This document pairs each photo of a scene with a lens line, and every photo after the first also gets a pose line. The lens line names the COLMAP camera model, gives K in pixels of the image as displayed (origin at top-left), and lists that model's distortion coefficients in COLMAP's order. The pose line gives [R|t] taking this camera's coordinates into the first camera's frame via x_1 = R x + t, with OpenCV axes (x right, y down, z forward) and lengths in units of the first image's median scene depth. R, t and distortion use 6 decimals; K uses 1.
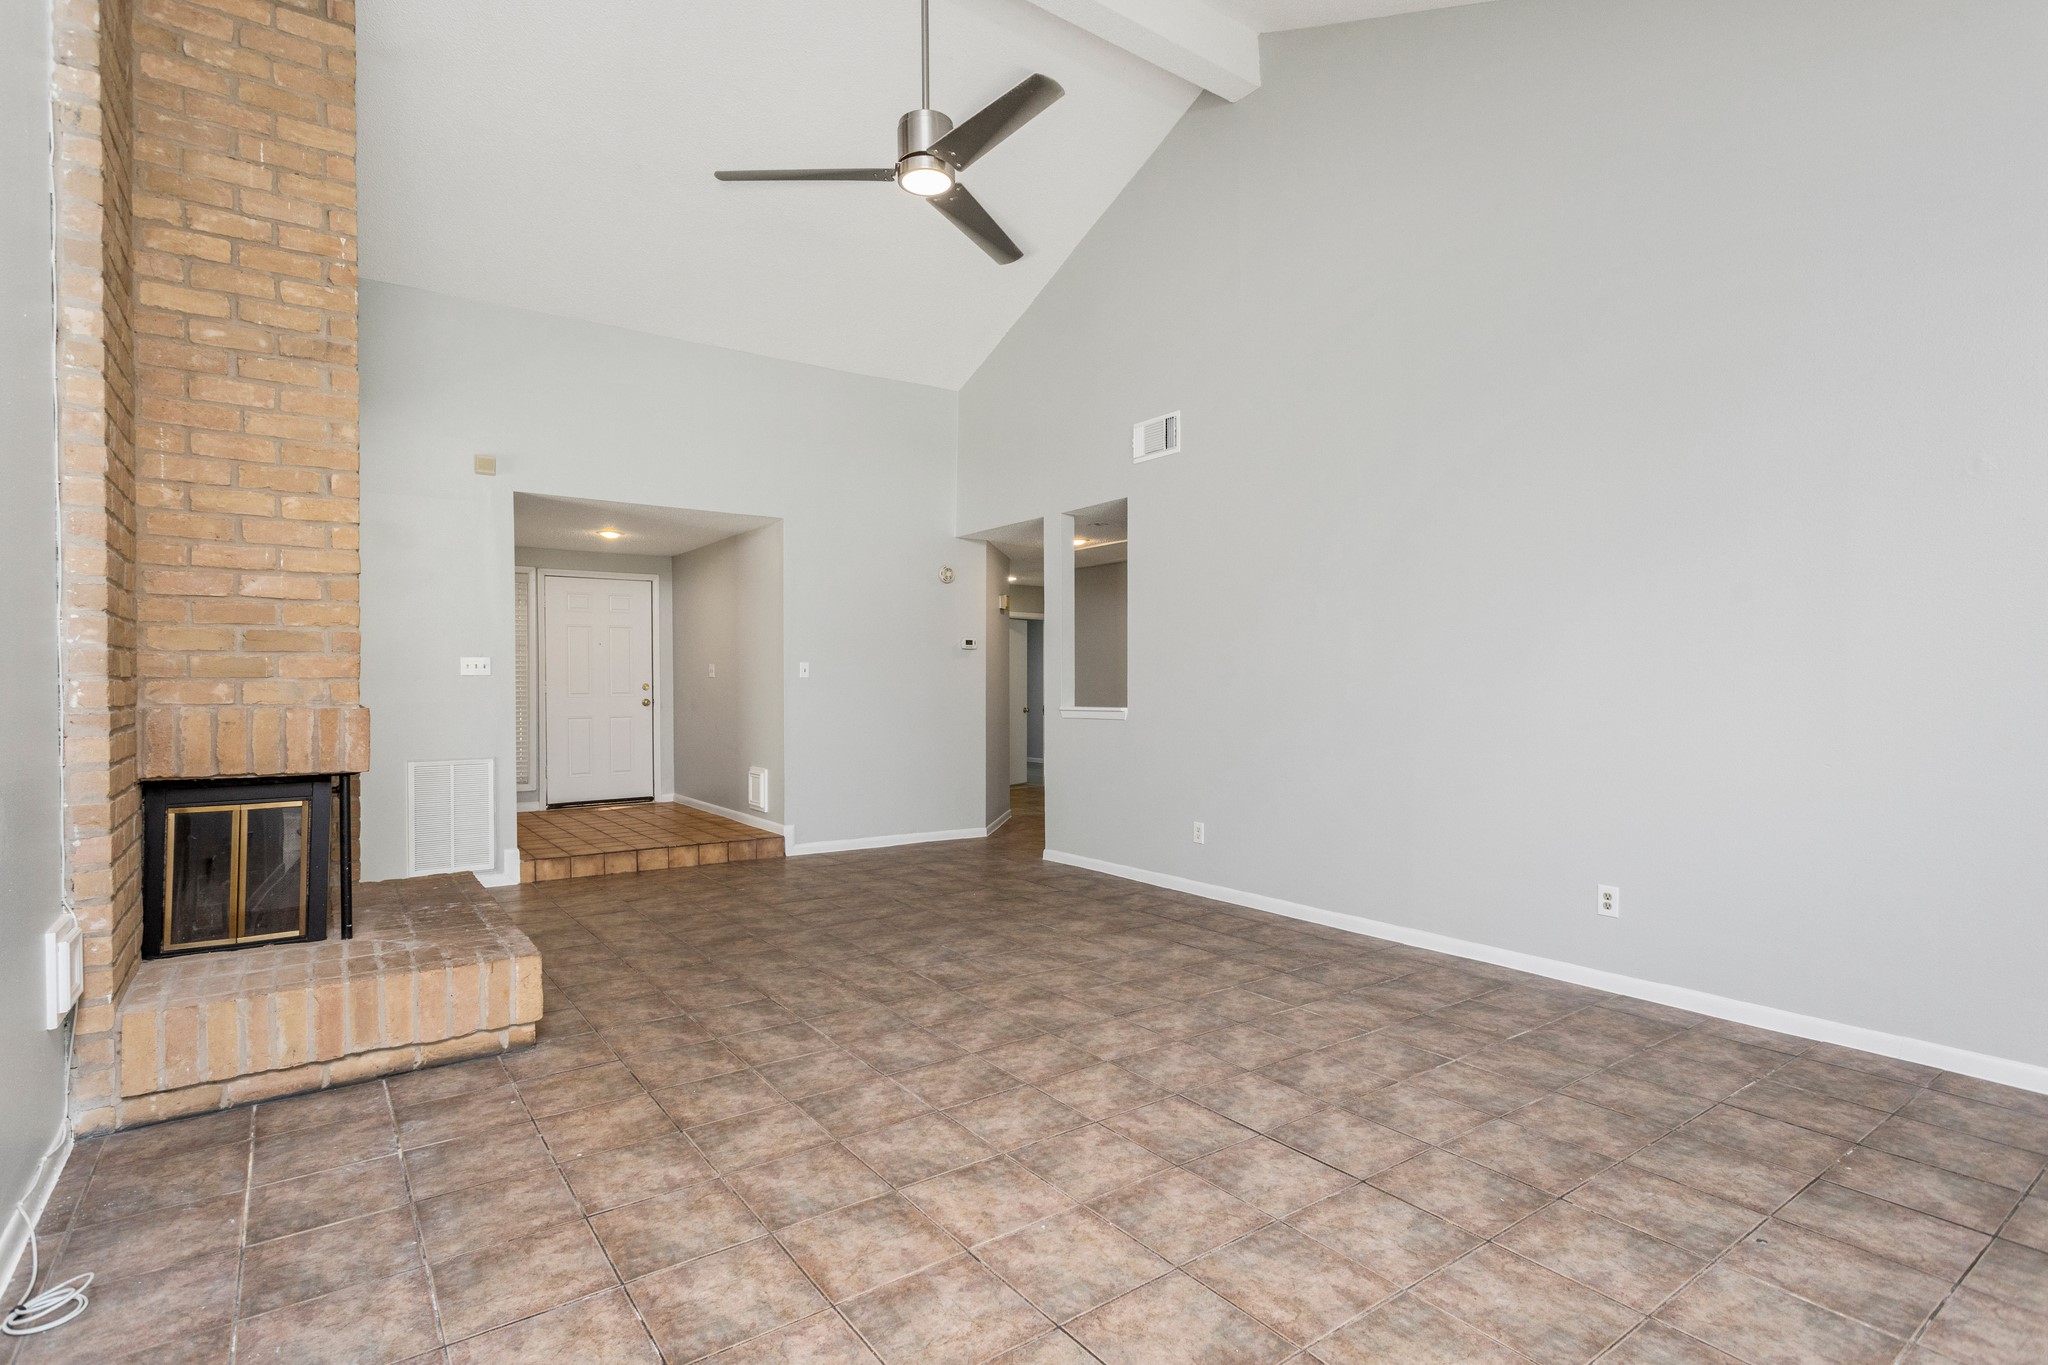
lens RADIAL K [[991.2, 0, 997.4], [0, 991.2, 697.8], [0, 0, 1]] dist [0.006843, 0.000834]
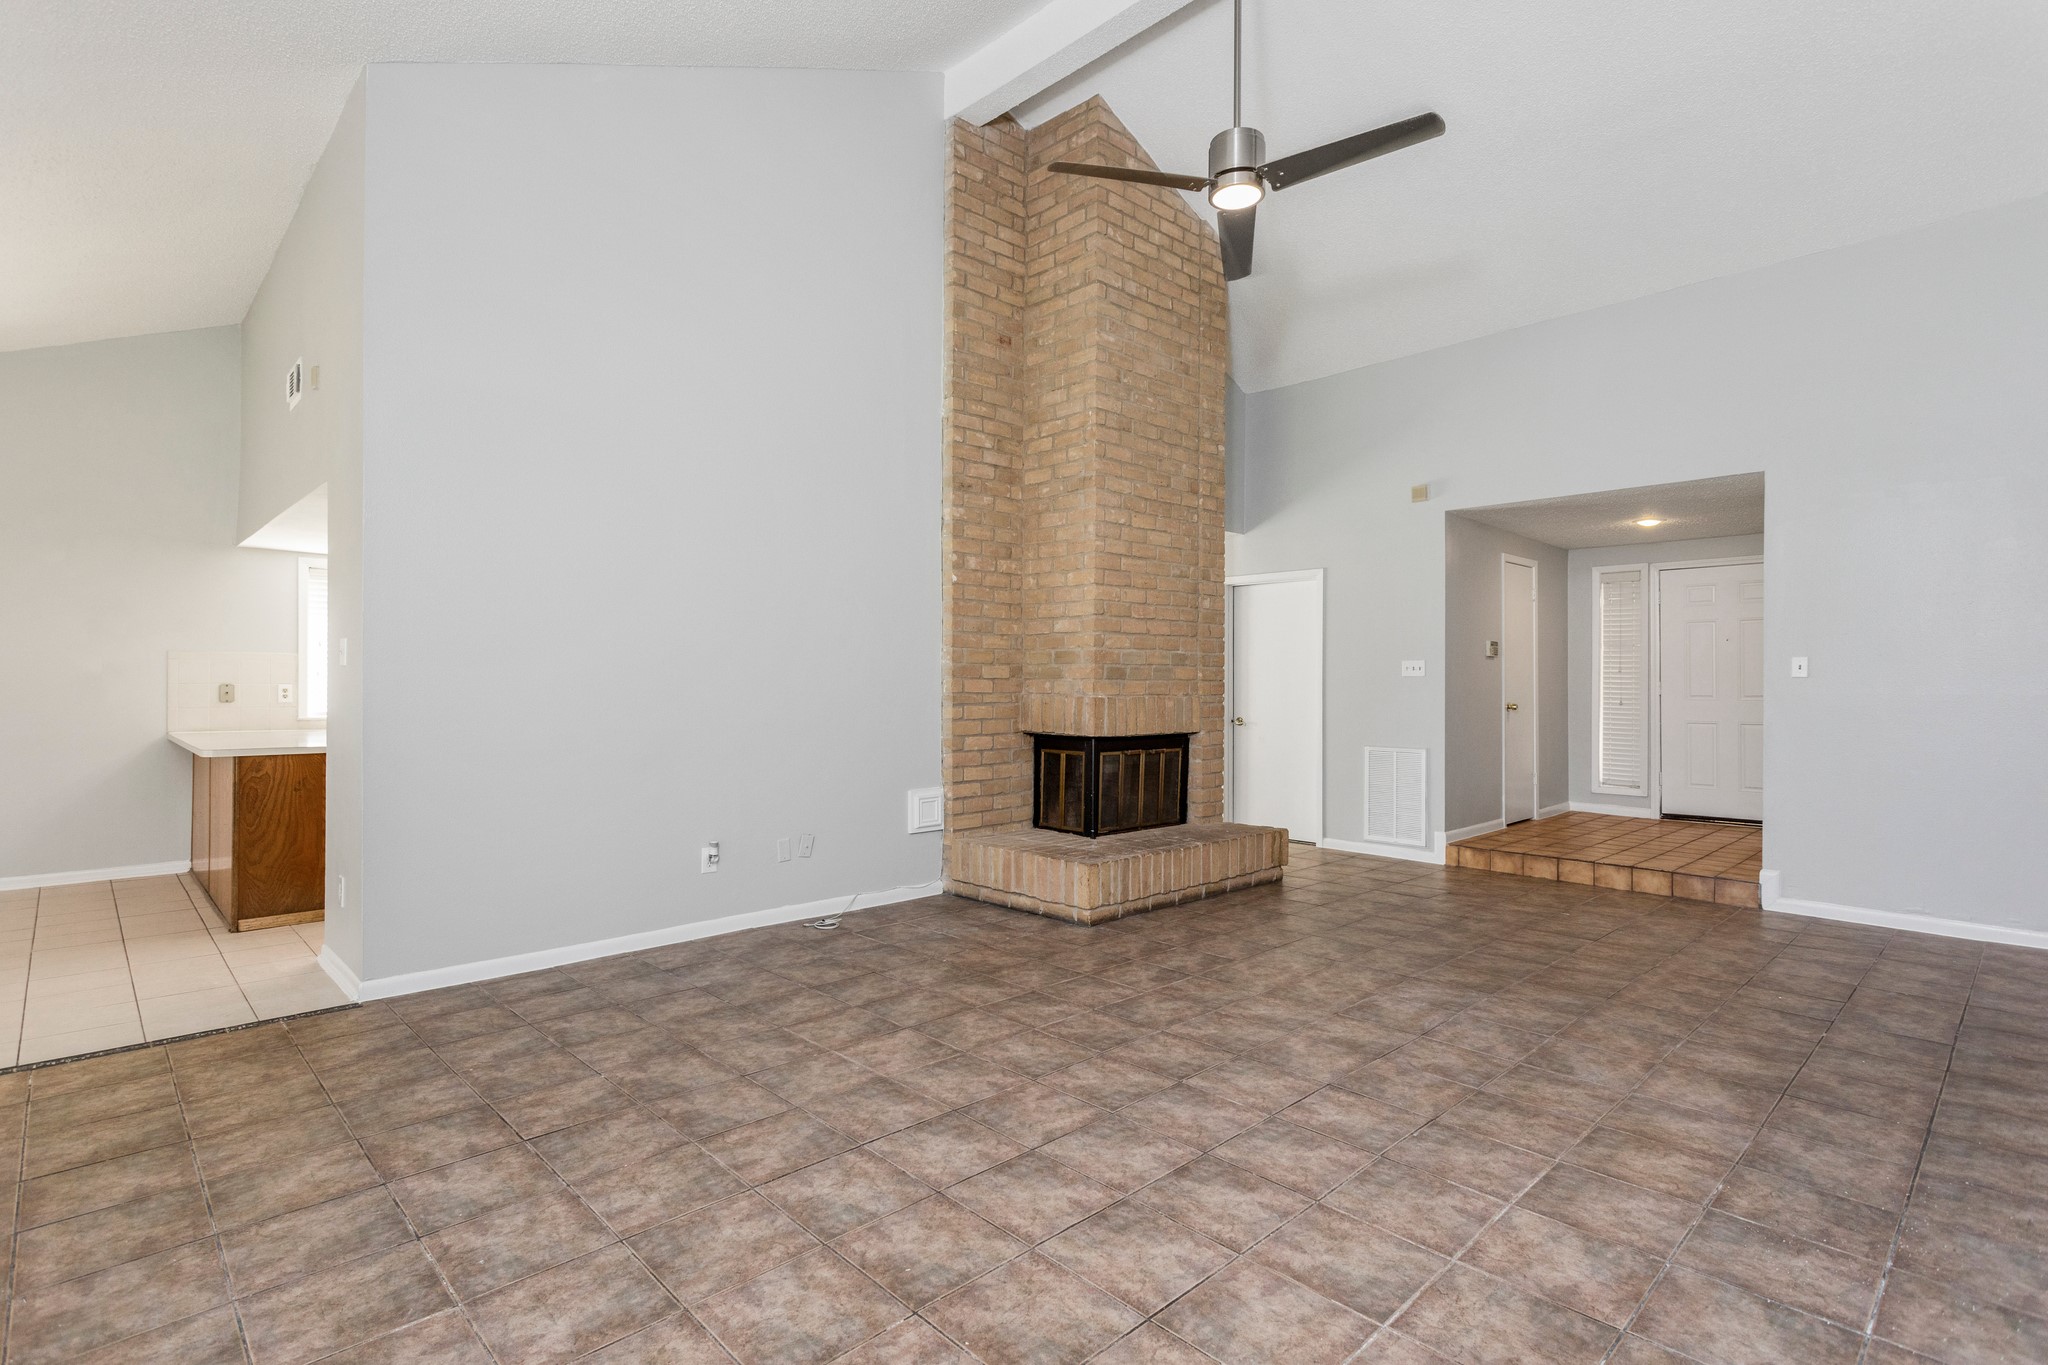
lens RADIAL K [[977.1, 0, 1019.2], [0, 977.1, 684.1], [0, 0, 1]] dist [0.003114, 0.000807]
pose [[0.153021, 0.001211, -0.988222, 0.918631], [-0.017990, 0.999837, -0.001560, -0.005881], [0.988059, 0.018017, 0.153018, 0.641471]]
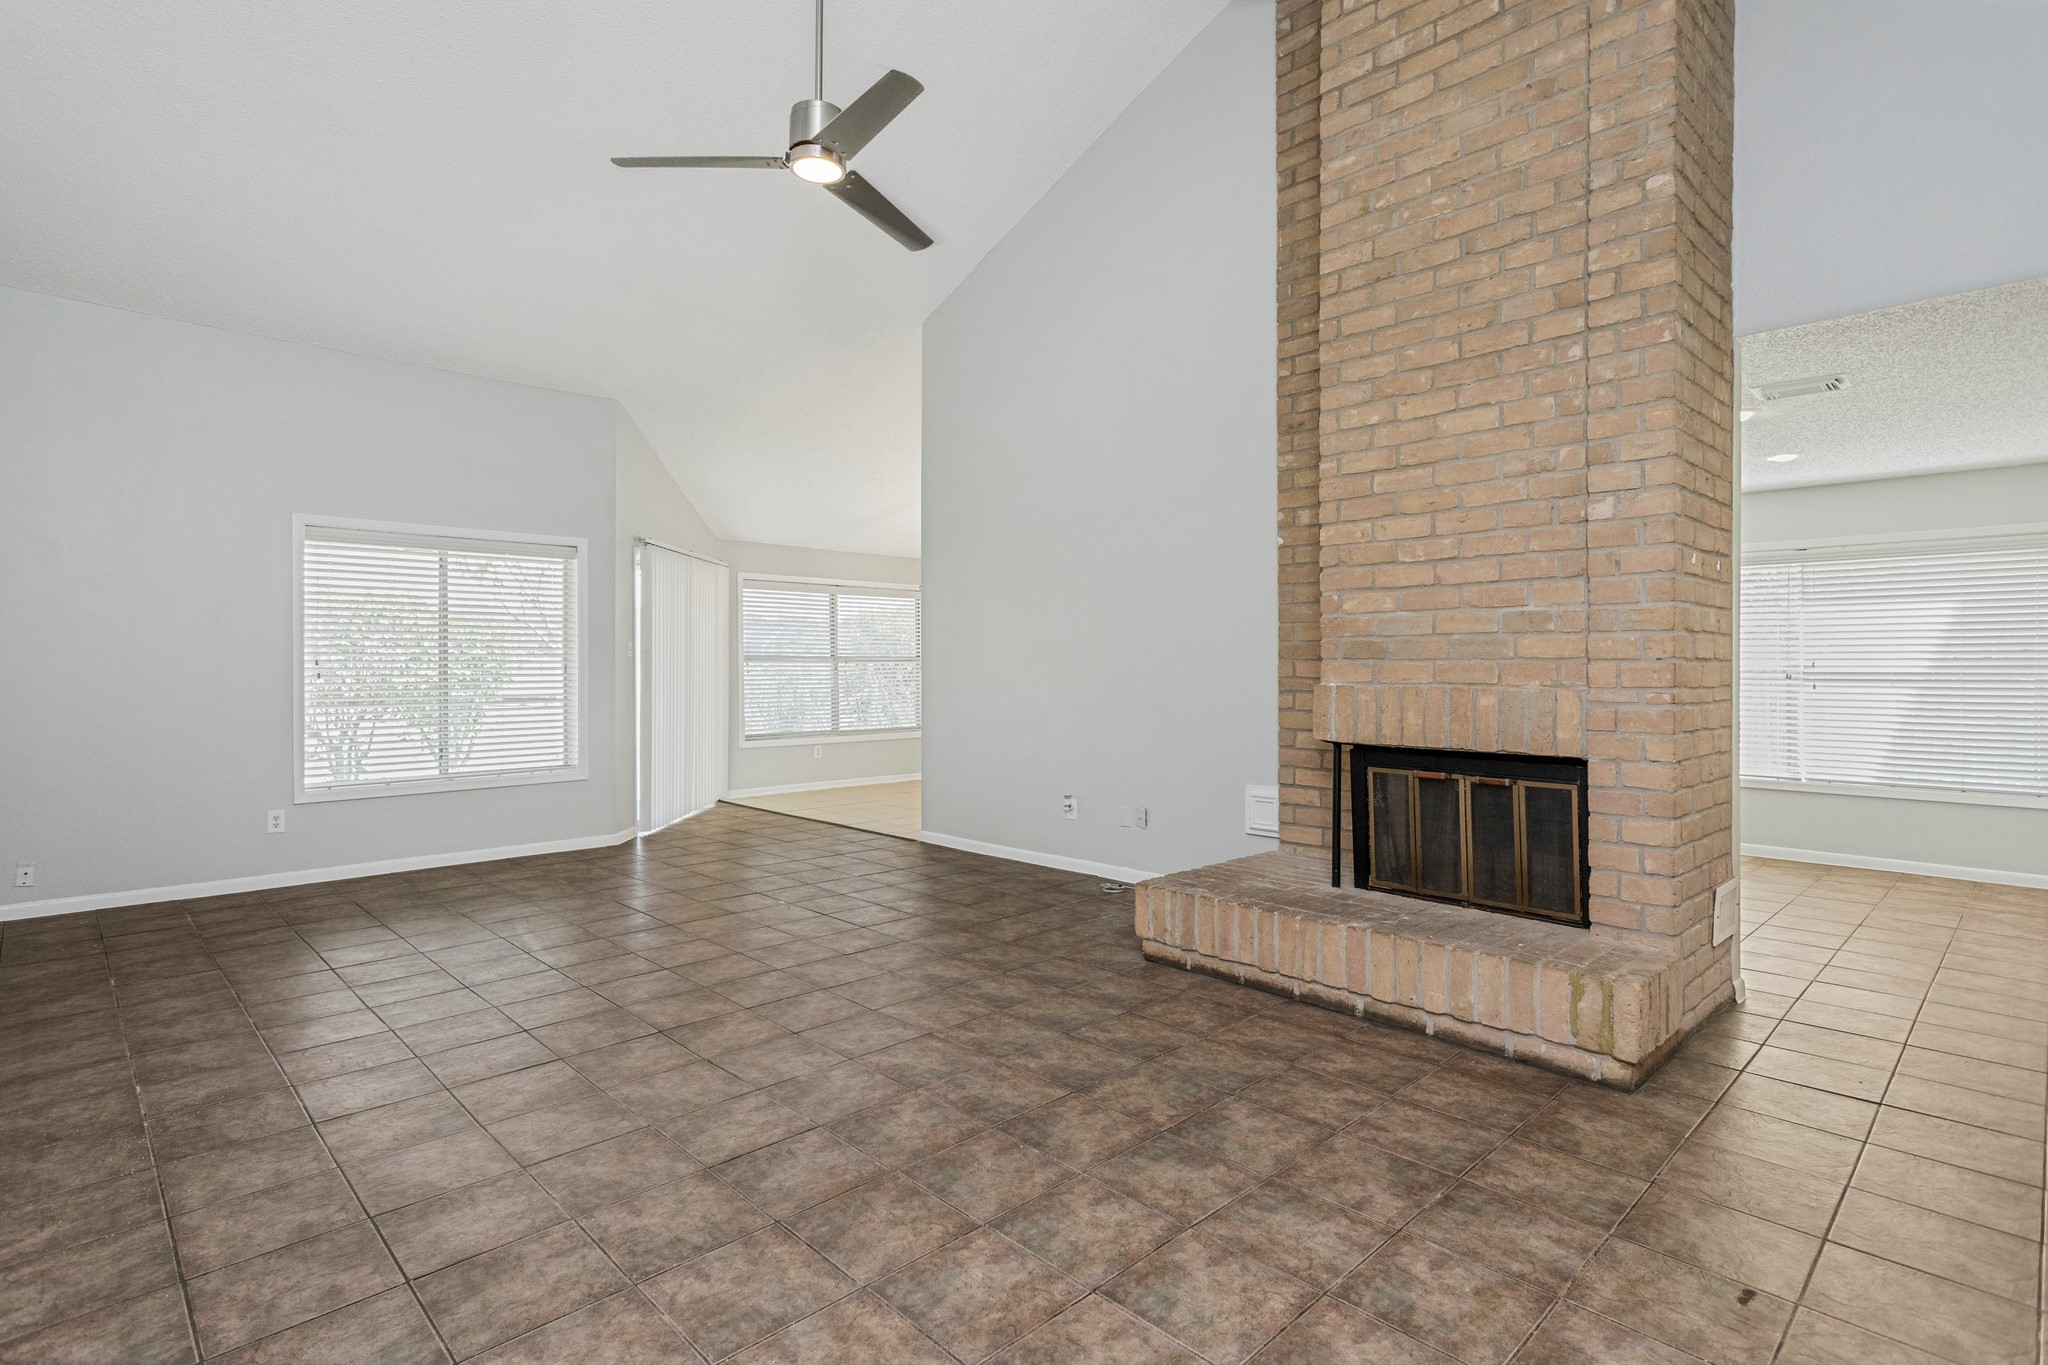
lens RADIAL K [[1009.9, 0, 1019.0], [0, 1009.9, 669.8], [0, 0, 1]] dist [0.006701, 0.000659]
pose [[-0.986299, 0.000220, -0.164970, -0.104531], [-0.002823, 0.999830, 0.018213, -0.026988], [0.164946, 0.018429, -0.986130, 2.110531]]
